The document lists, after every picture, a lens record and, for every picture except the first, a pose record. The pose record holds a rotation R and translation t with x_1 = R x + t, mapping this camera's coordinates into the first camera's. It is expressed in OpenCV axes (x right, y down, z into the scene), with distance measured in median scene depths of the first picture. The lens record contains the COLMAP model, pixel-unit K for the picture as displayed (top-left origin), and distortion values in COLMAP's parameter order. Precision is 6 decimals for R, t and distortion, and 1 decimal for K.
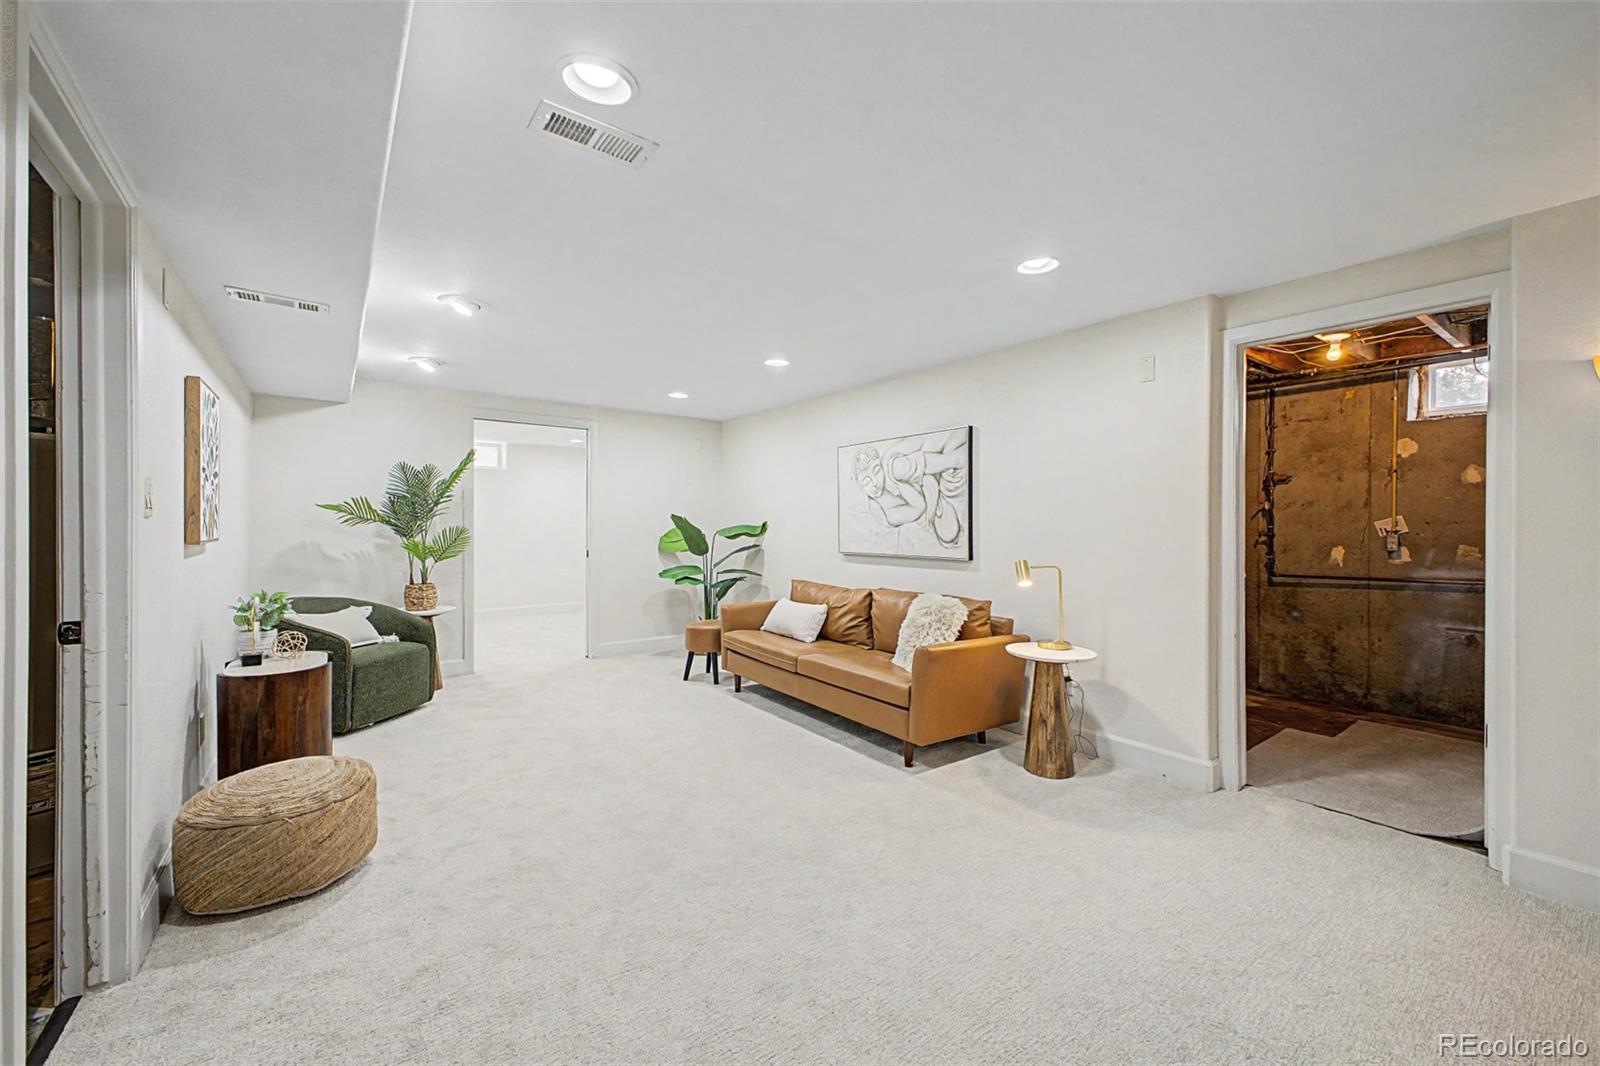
lens RADIAL K [[638.7, 0, 799.9], [0, 638.7, 522.7], [0, 0, 1]] dist [0.024521, -0.003367]
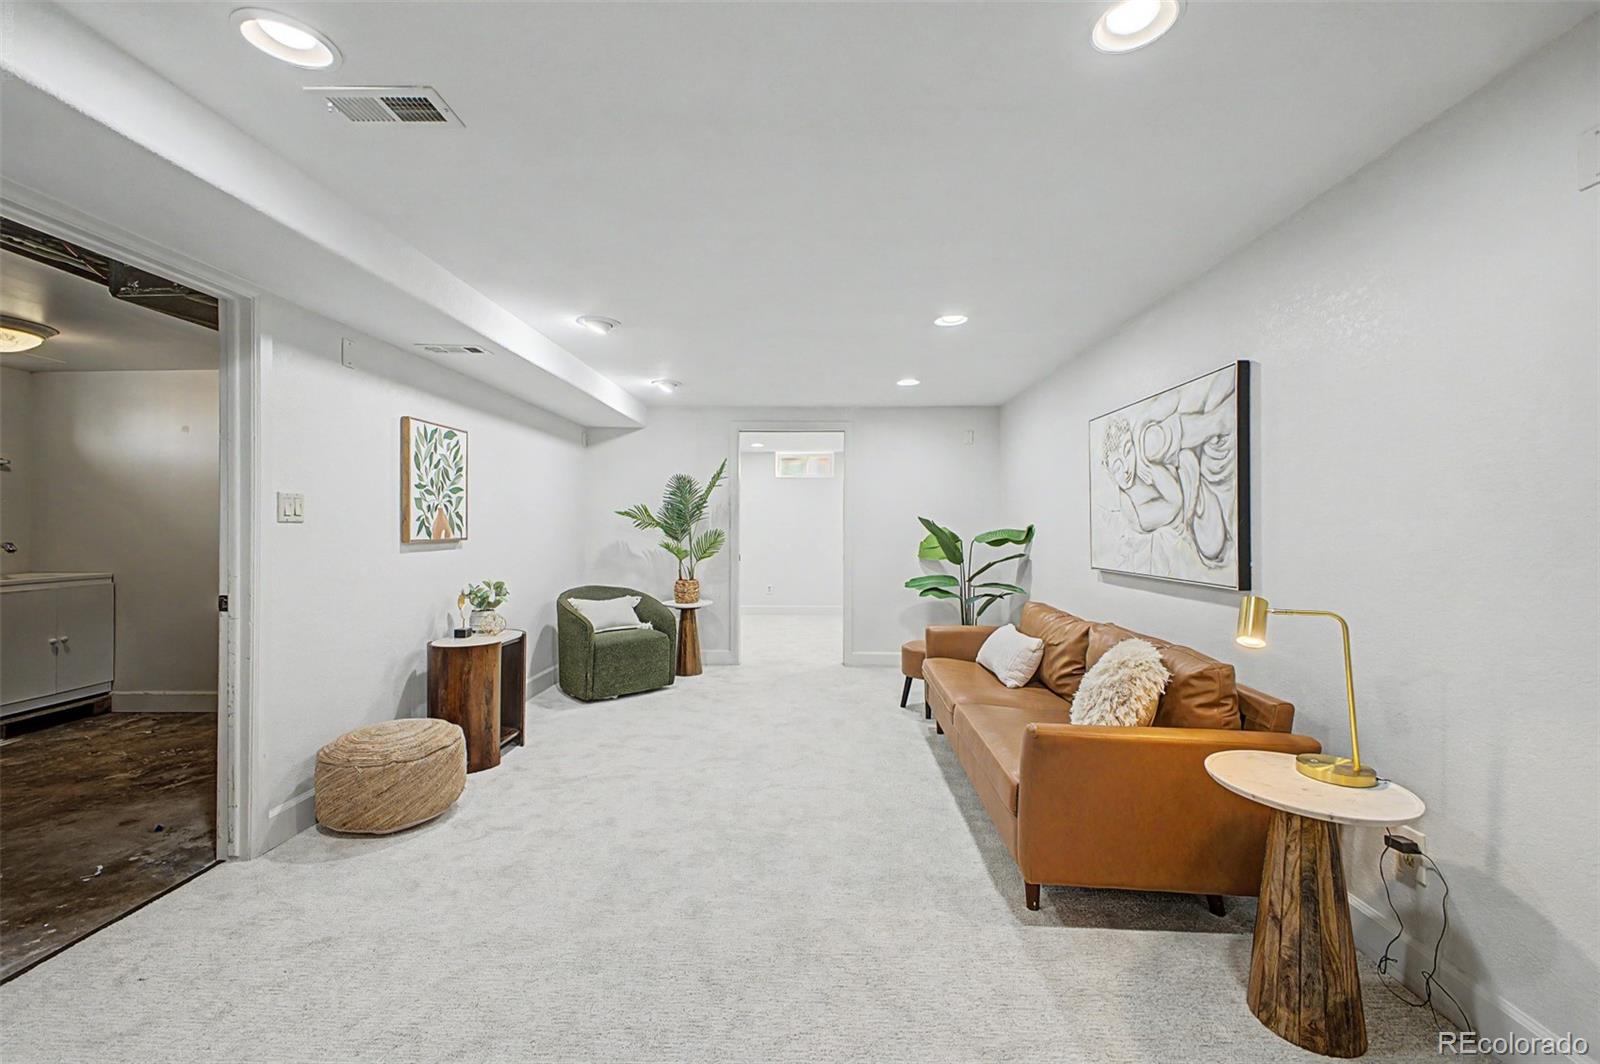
lens RADIAL K [[638.7, 0, 792.3], [0, 638.7, 525.1], [0, 0, 1]] dist [0.024521, -0.003367]
pose [[0.783309, -0.001724, -0.621630, 0.302024], [-0.000023, 0.999996, -0.002802, 0.000507], [0.621632, 0.002209, 0.783306, 0.271297]]
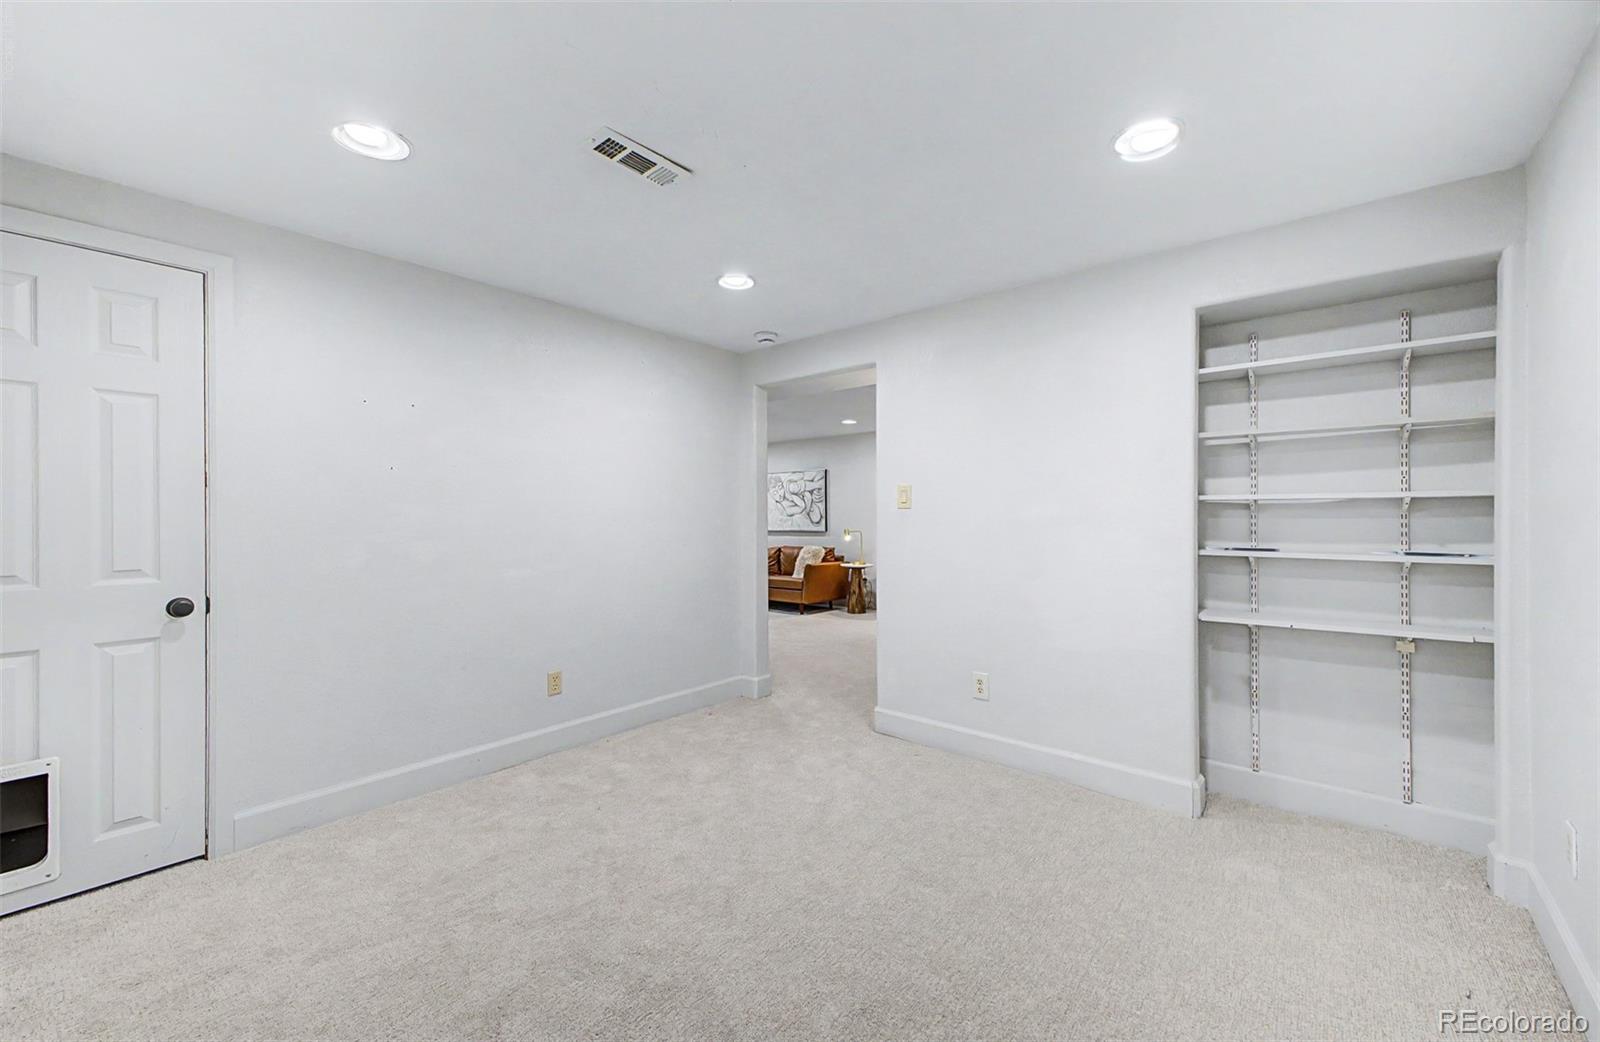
lens RADIAL K [[614.6, 0, 797.8], [0, 614.6, 517.4], [0, 0, 1]] dist [-0.000055, 0.000000]
pose [[0.975416, -0.003233, 0.220347, -0.280143], [0.002899, 0.999994, 0.001840, 0.006962], [-0.220352, -0.001156, 0.975420, -0.989083]]
